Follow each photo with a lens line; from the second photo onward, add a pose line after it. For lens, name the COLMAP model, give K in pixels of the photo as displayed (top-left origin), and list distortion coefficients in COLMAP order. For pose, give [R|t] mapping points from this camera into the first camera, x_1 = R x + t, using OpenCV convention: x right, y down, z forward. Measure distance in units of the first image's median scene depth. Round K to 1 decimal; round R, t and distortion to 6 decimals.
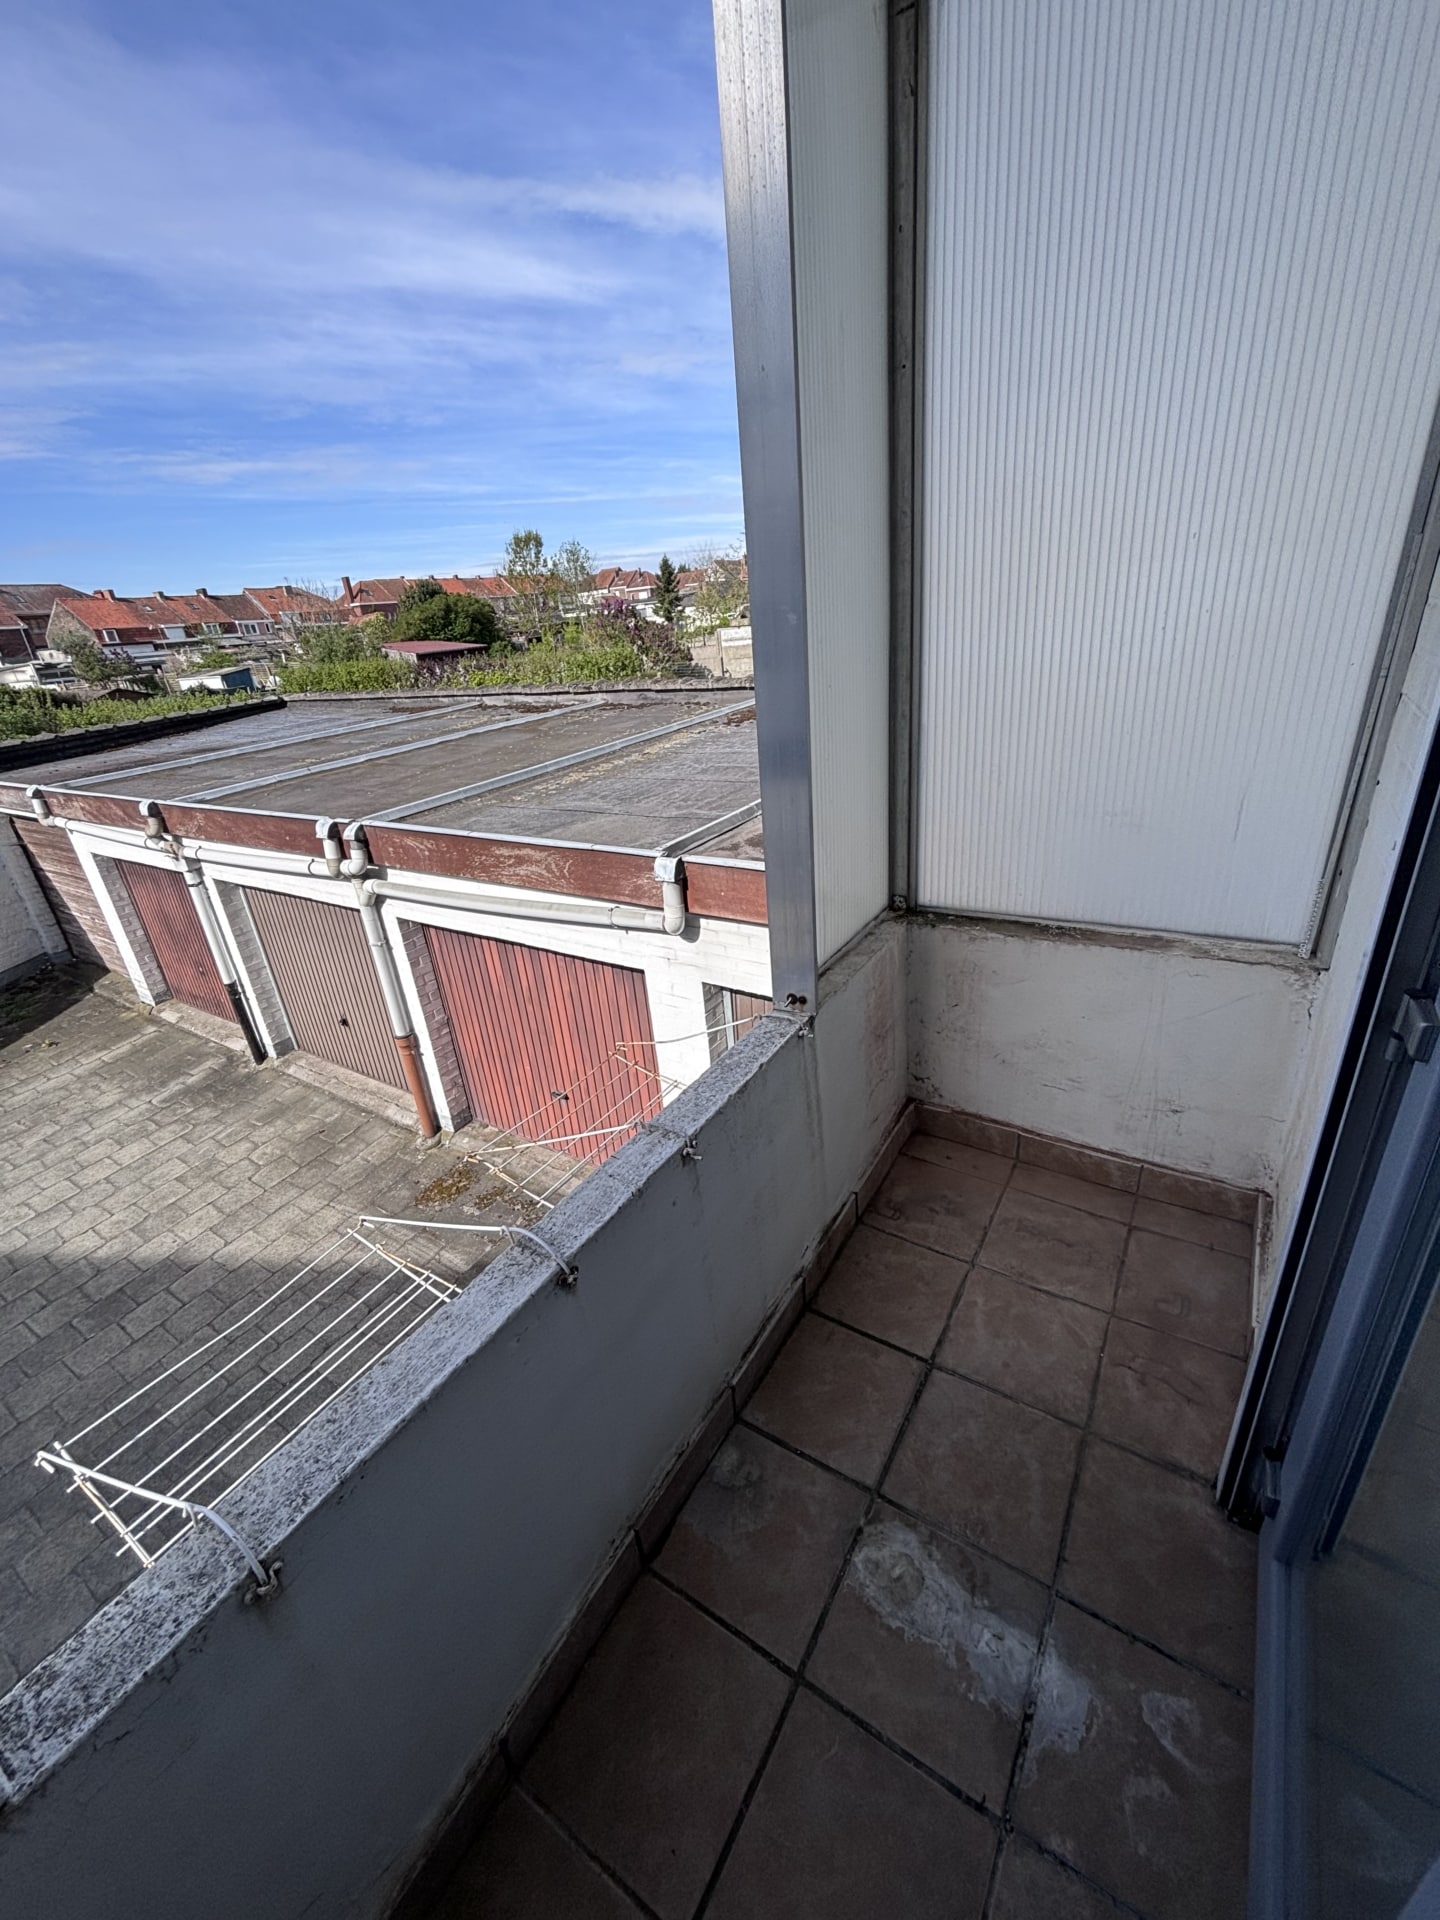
lens RADIAL K [[775.9, 0, 728.1], [0, 775.9, 950.1], [0, 0, 1]] dist [0.002525, -0.000136]
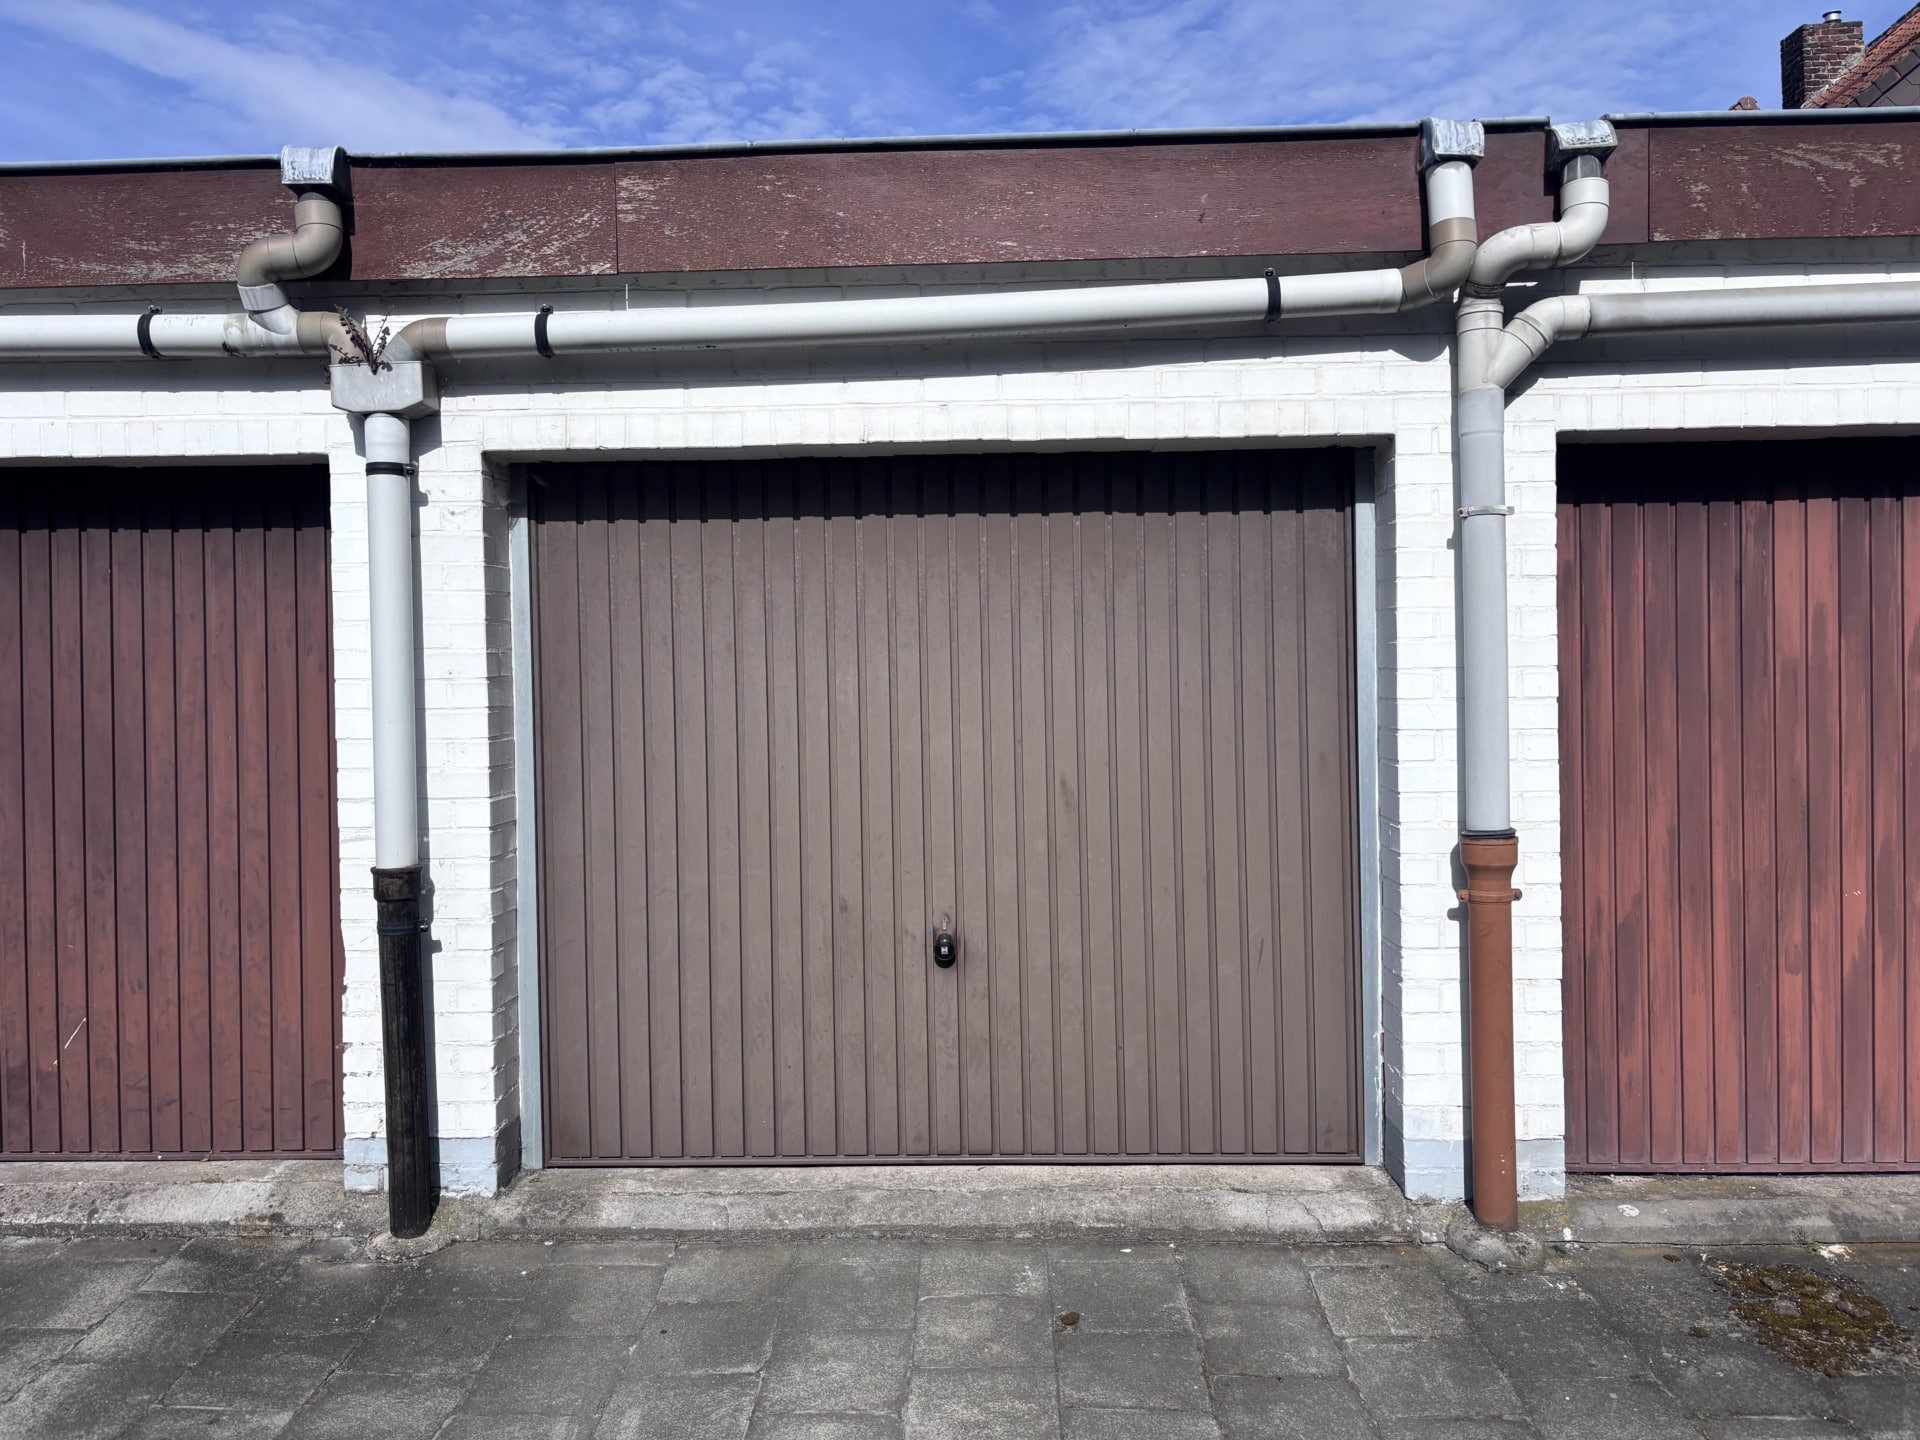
lens RADIAL K [[1422.0, 0, 958.8], [0, 1422.0, 711.9], [0, 0, 1]] dist [0.004766, -0.009157]
pose [[0.855512, 0.068146, 0.513279, -0.780045], [0.153170, 0.913627, -0.376596, 0.214049], [-0.494609, 0.400801, 0.771181, 0.562591]]
